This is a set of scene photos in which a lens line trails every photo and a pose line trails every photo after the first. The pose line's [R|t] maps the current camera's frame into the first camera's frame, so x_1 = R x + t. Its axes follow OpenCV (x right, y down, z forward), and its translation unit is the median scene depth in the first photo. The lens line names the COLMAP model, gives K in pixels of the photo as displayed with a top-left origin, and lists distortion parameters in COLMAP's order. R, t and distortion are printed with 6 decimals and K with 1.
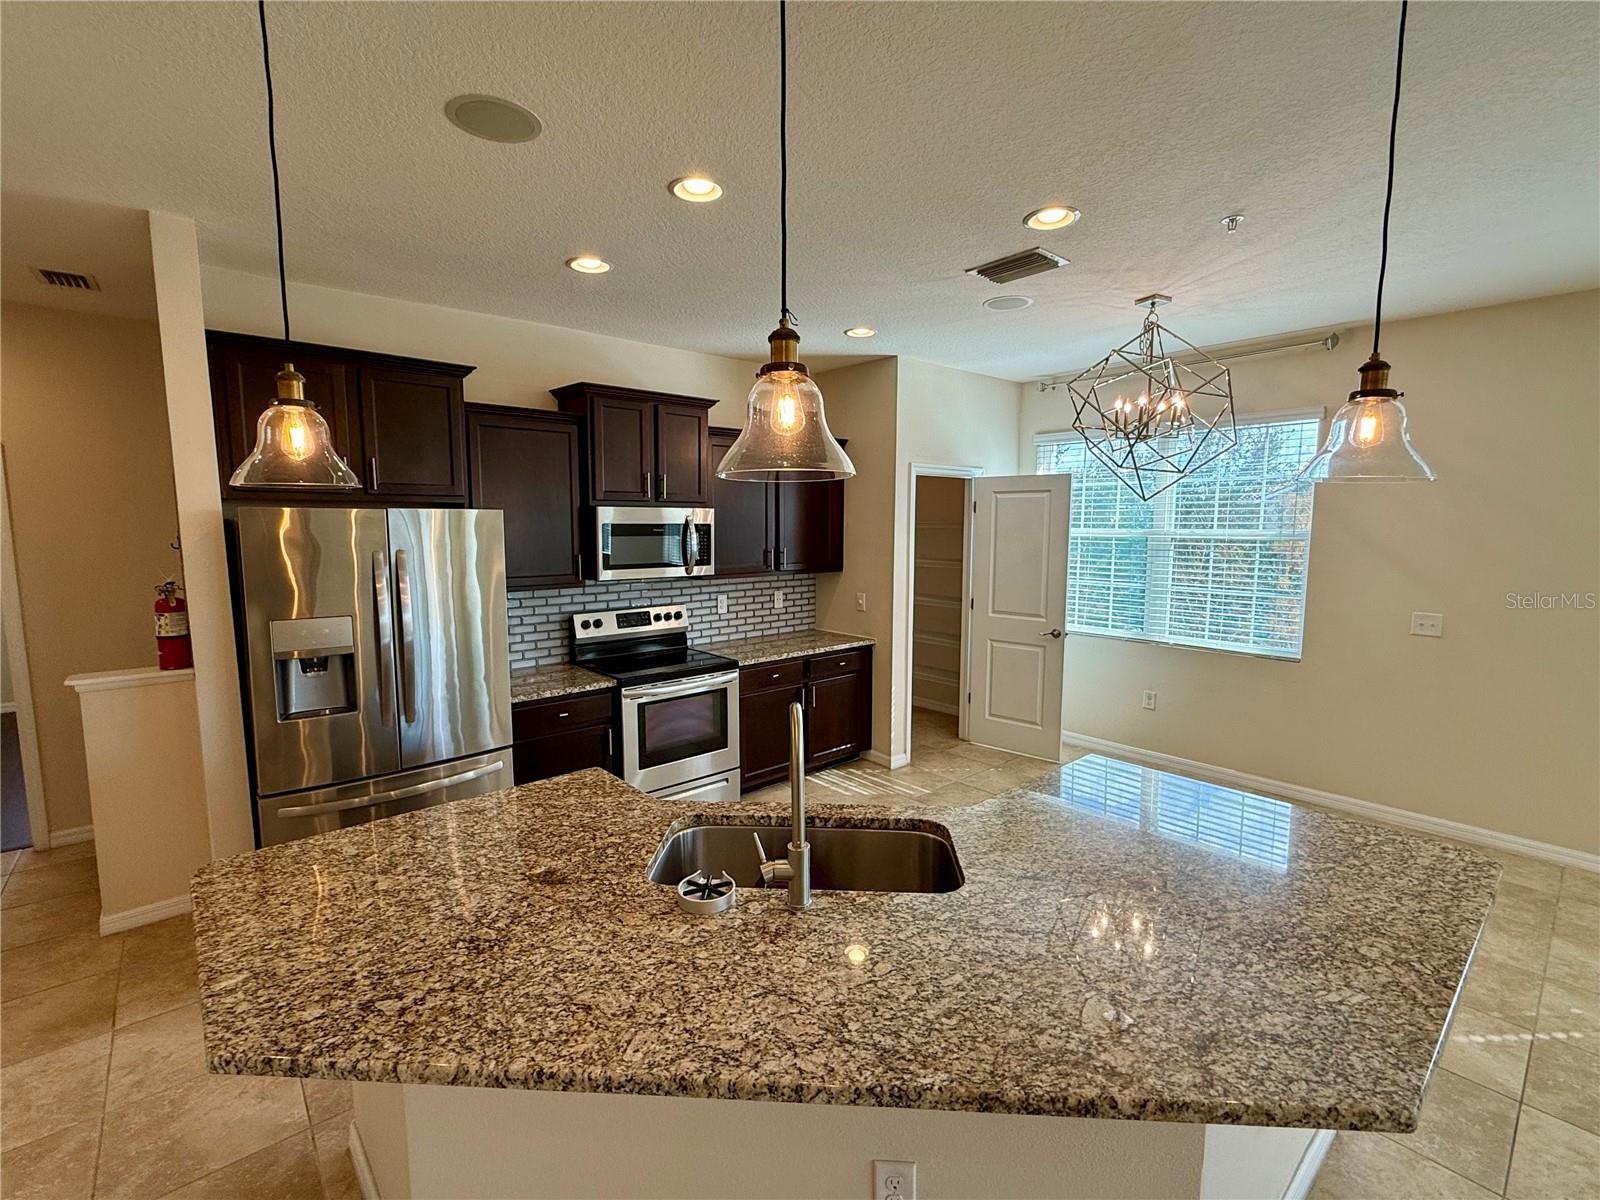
lens RADIAL K [[714.0, 0, 798.8], [0, 714.0, 600.7], [0, 0, 1]] dist [-0.000873, 0.000036]
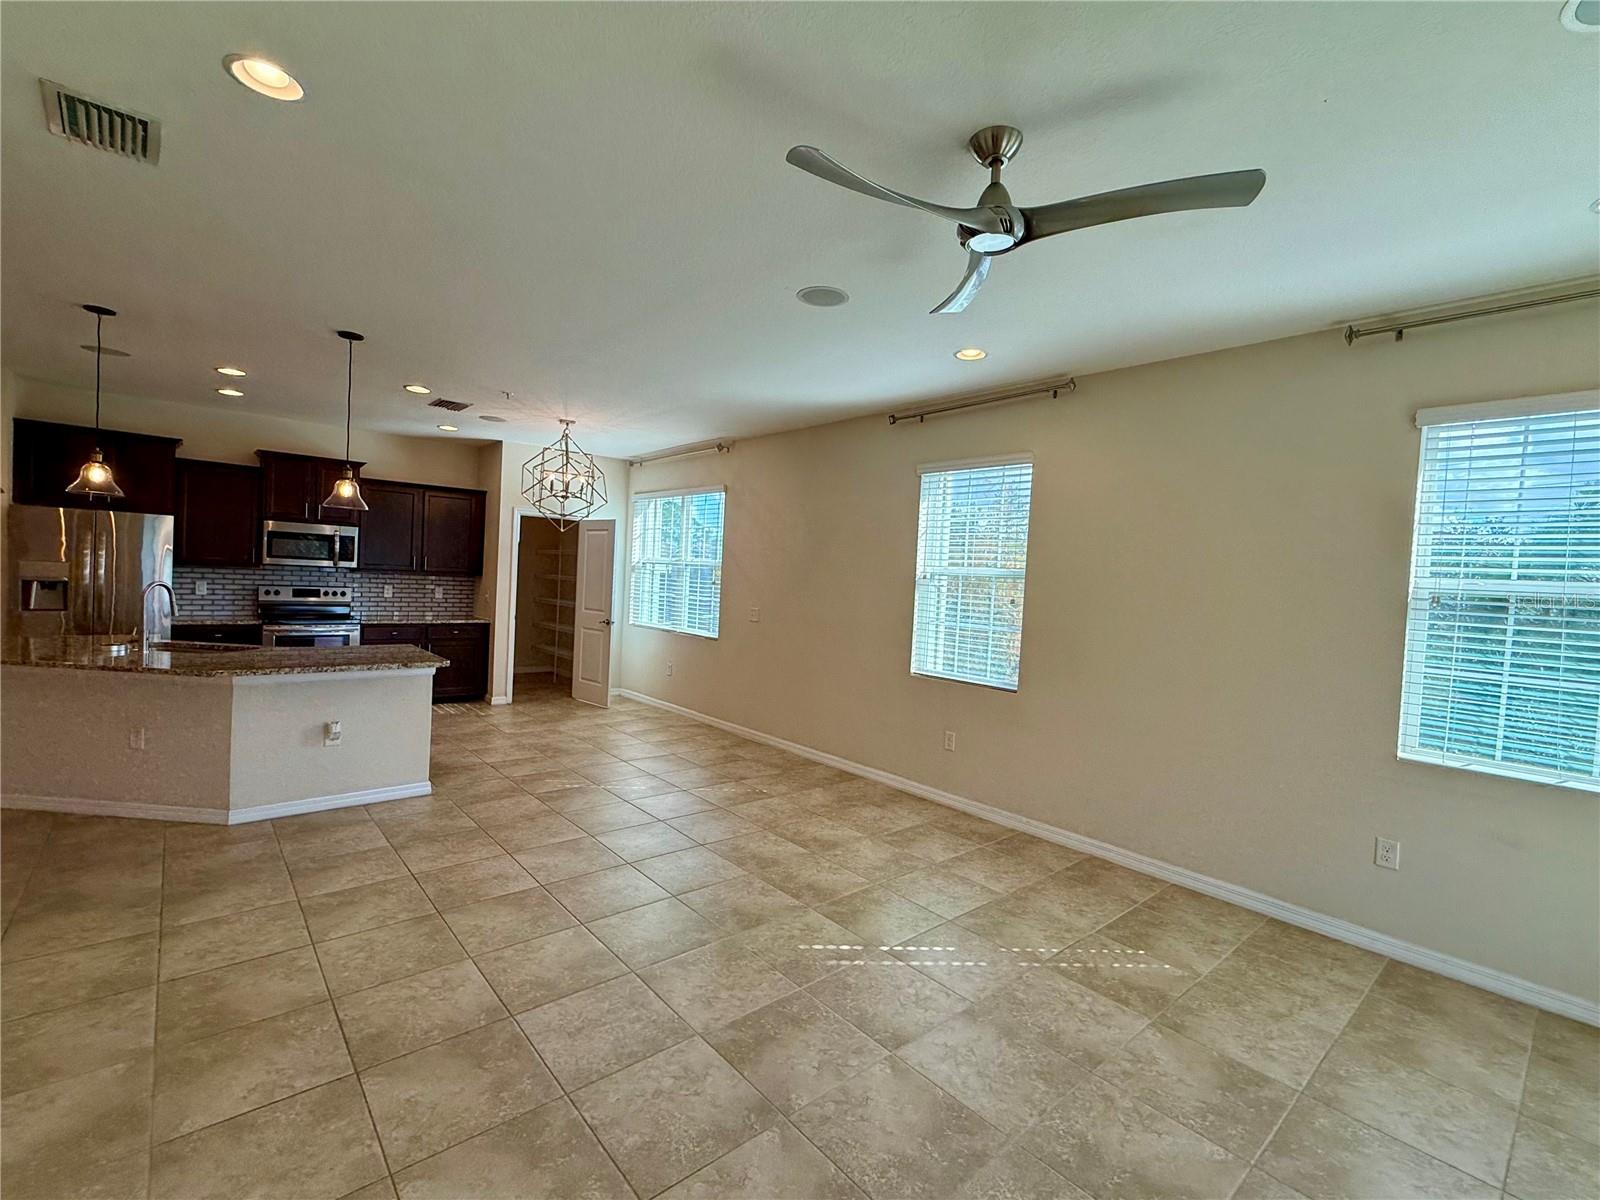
lens RADIAL K [[714.0, 0, 798.1], [0, 714.0, 594.0], [0, 0, 1]] dist [-0.000873, 0.000036]
pose [[0.998742, 0.050115, 0.001443, 1.287682], [-0.049786, 0.994757, -0.089331, 0.172007], [-0.005913, 0.089147, 0.996001, -0.902111]]
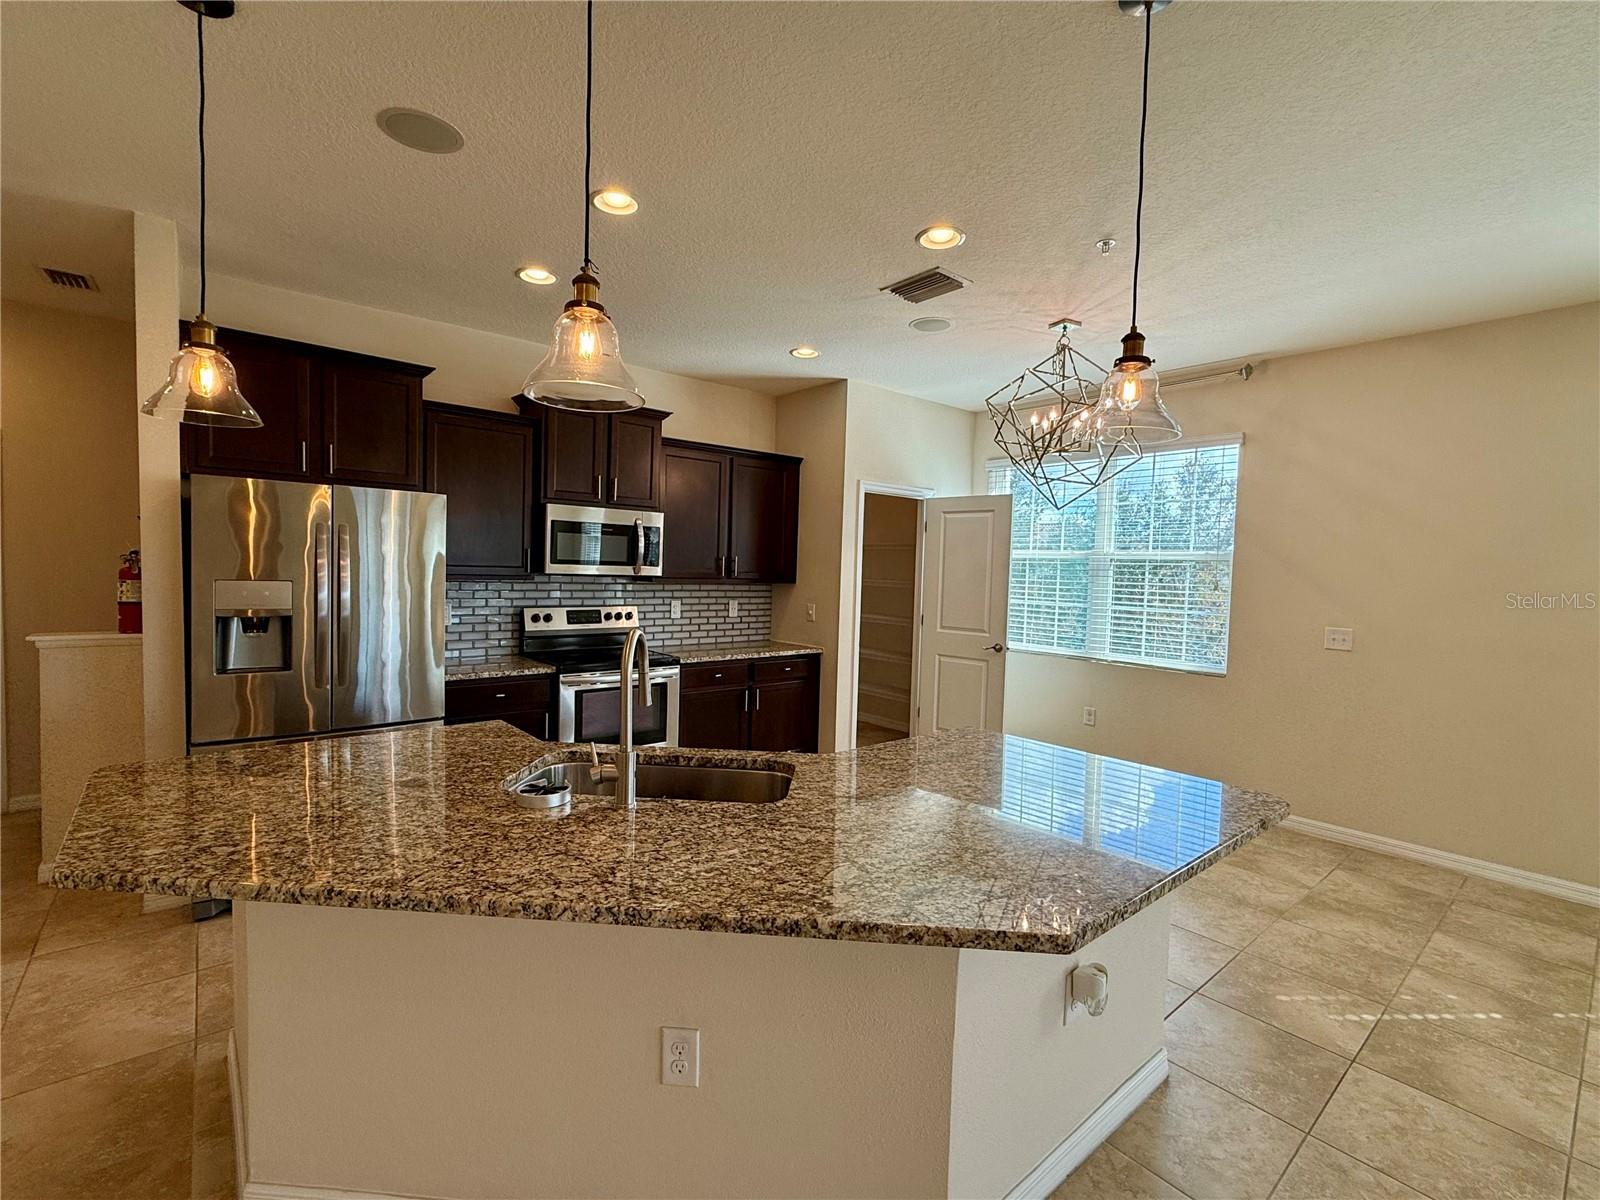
lens RADIAL K [[714.0, 0, 800.1], [0, 714.0, 601.8], [0, 0, 1]] dist [-0.000873, 0.000036]
pose [[0.999486, 0.029283, -0.013045, 0.144253], [-0.030057, 0.997520, -0.063644, 0.090436], [0.011149, 0.064003, 0.997887, -0.061755]]
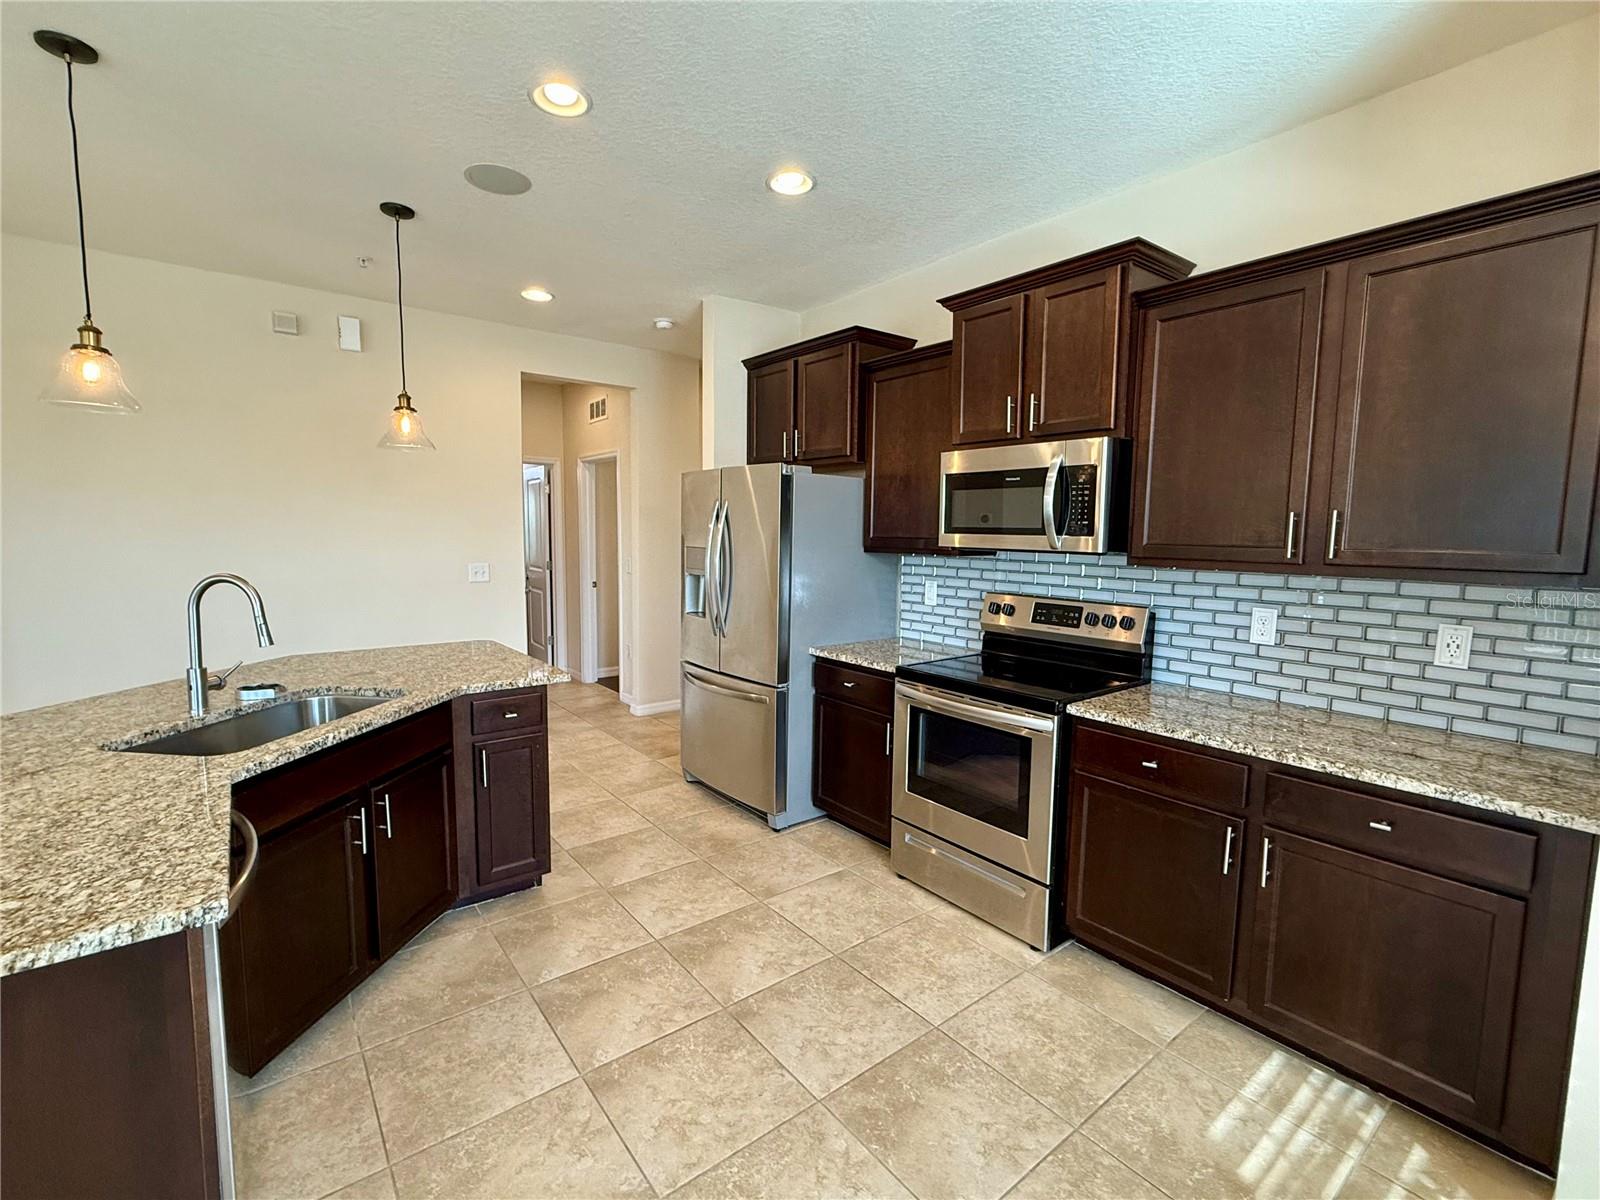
lens RADIAL K [[714.0, 0, 801.6], [0, 714.0, 599.4], [0, 0, 1]] dist [-0.000873, 0.000036]
pose [[-0.050545, 0.096857, -0.994014, 0.680906], [-0.124769, 0.986877, 0.102506, -0.041101], [0.990898, 0.129203, -0.037797, 1.143742]]
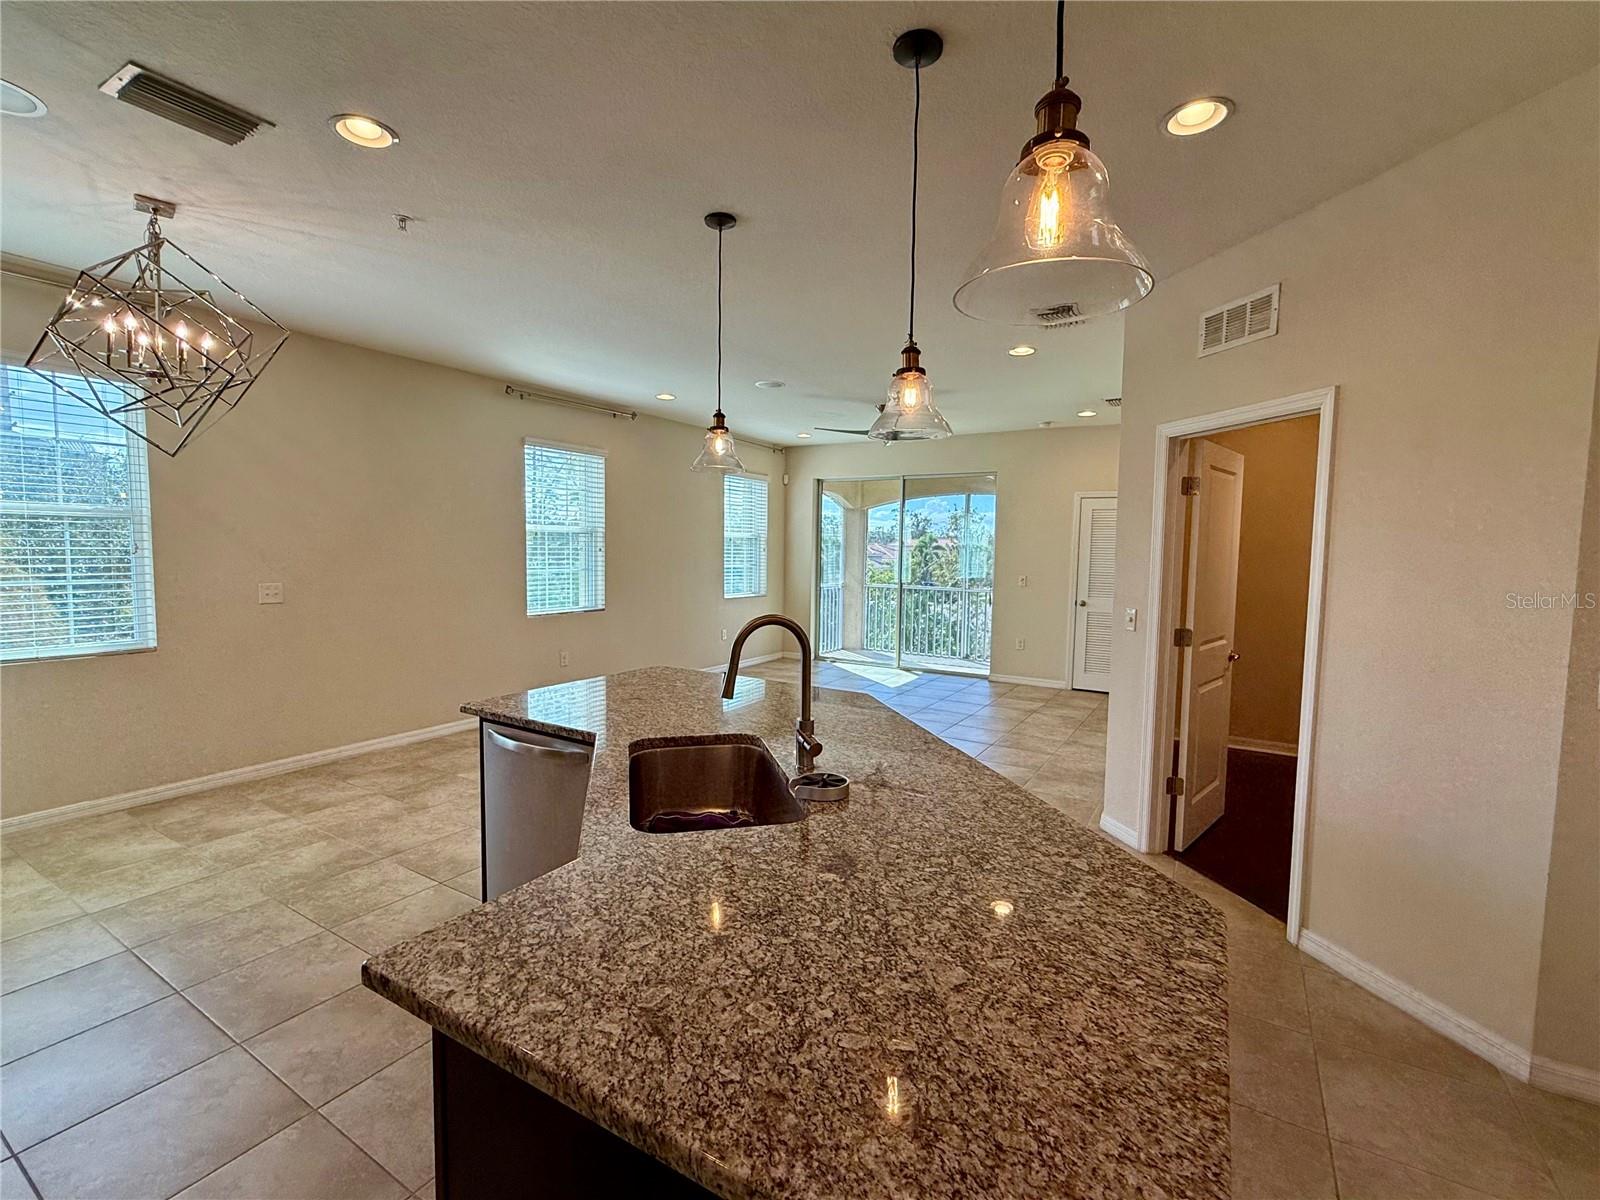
lens RADIAL K [[714.0, 0, 804.0], [0, 714.0, 596.1], [0, 0, 1]] dist [-0.000873, 0.000036]
pose [[-0.306247, -0.067981, 0.949522, -0.607681], [0.091872, 0.990680, 0.100559, 0.001921], [-0.947508, 0.118031, -0.297147, 0.698735]]
